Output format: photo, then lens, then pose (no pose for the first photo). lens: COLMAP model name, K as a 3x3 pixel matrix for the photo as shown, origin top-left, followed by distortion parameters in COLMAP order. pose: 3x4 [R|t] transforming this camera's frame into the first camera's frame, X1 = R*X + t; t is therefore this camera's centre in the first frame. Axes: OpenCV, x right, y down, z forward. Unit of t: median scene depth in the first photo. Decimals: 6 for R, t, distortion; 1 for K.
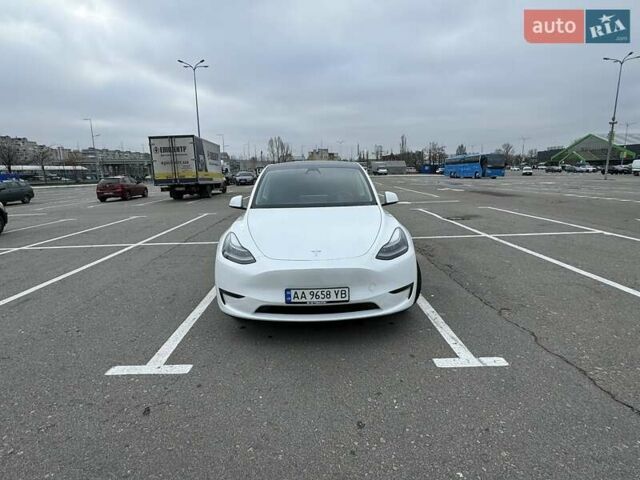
lens RADIAL K [[350.0, 0, 317.5], [0, 350.0, 242.2], [0, 0, 1]] dist [-0.002818, 0.000597]
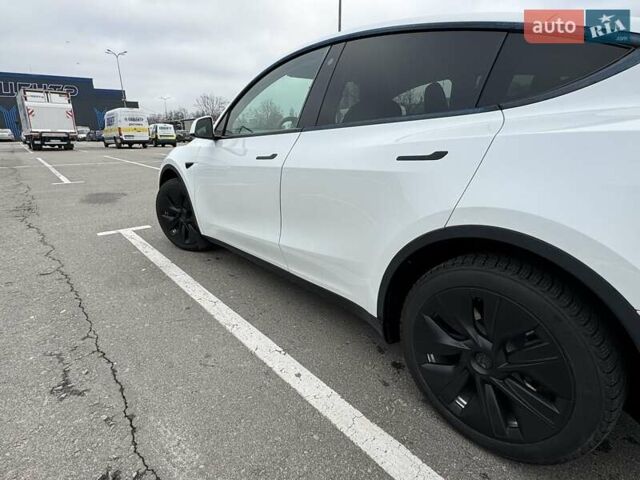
lens RADIAL K [[350.0, 0, 317.5], [0, 350.0, 242.2], [0, 0, 1]] dist [-0.002818, 0.000597]
pose [[-0.766982, 0.214754, -0.604665, 0.511138], [-0.115526, 0.880719, 0.459335, -0.278619], [0.631184, 0.422156, -0.650685, 1.783200]]
